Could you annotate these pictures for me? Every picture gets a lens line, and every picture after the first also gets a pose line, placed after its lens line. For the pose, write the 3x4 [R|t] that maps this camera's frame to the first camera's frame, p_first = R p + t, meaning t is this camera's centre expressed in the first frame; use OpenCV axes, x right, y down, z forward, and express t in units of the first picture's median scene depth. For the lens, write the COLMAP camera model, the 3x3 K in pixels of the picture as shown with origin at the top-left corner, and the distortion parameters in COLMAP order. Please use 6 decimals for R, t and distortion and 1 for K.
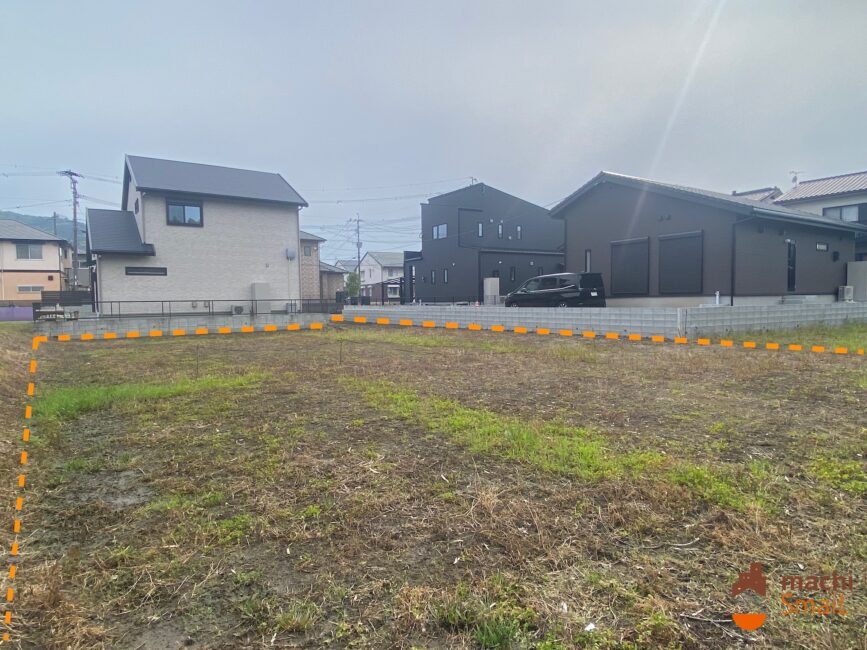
lens RADIAL K [[519.1, 0, 414.1], [0, 519.1, 325.6], [0, 0, 1]] dist [0.058611, -0.091042]
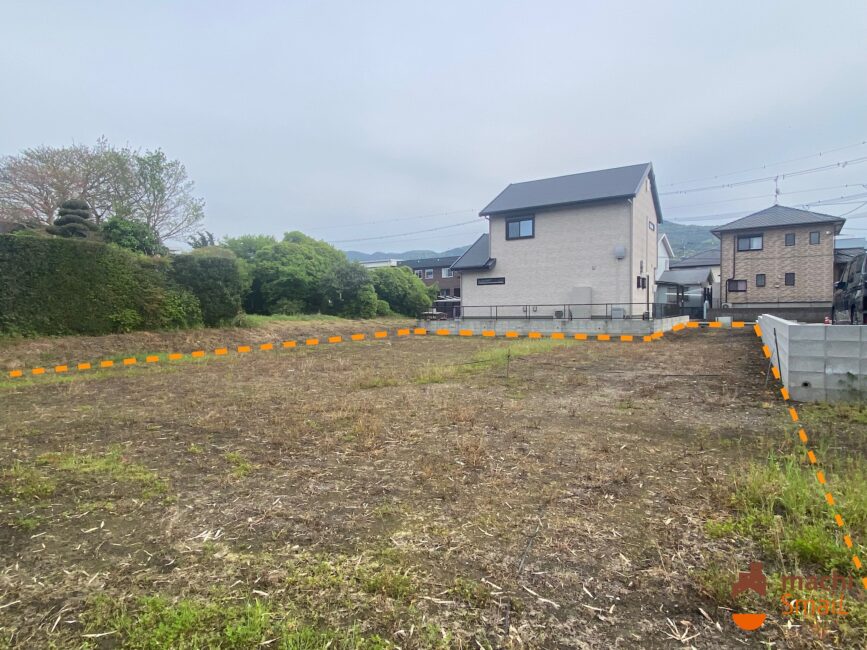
lens RADIAL K [[519.1, 0, 414.1], [0, 519.1, 325.6], [0, 0, 1]] dist [0.058611, -0.091042]
pose [[0.394327, 0.034048, -0.918339, 0.497385], [-0.040412, 0.998989, 0.019685, -0.017272], [0.918081, 0.029350, 0.395305, 0.348577]]
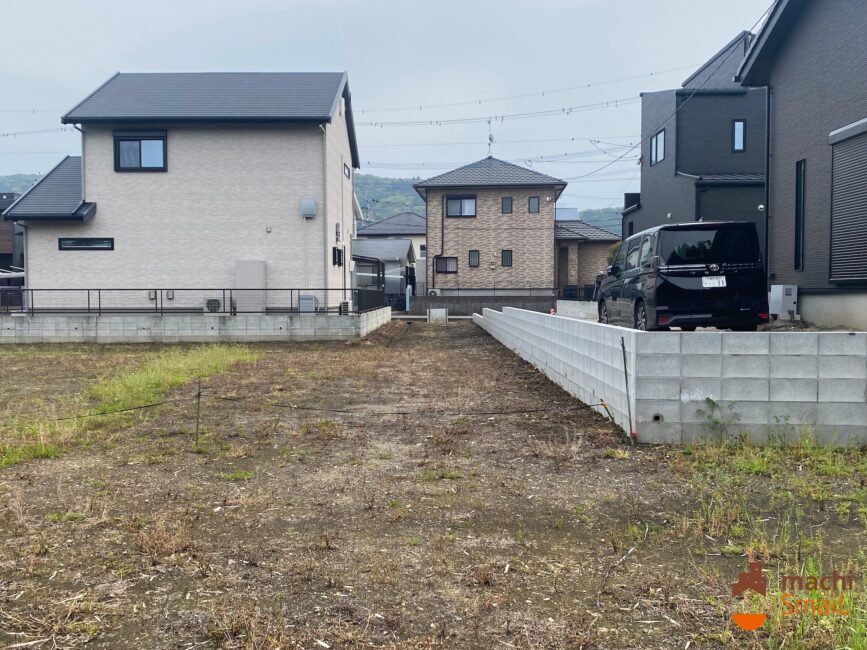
lens RADIAL K [[833.1, 0, 433.5], [0, 833.1, 325.0], [0, 0, 1]] dist [0.125671, -0.380359]
pose [[0.829405, 0.033844, -0.557622, 0.425591], [-0.037965, 0.999270, 0.004182, -0.021644], [0.557356, 0.017702, 0.830085, 0.346619]]
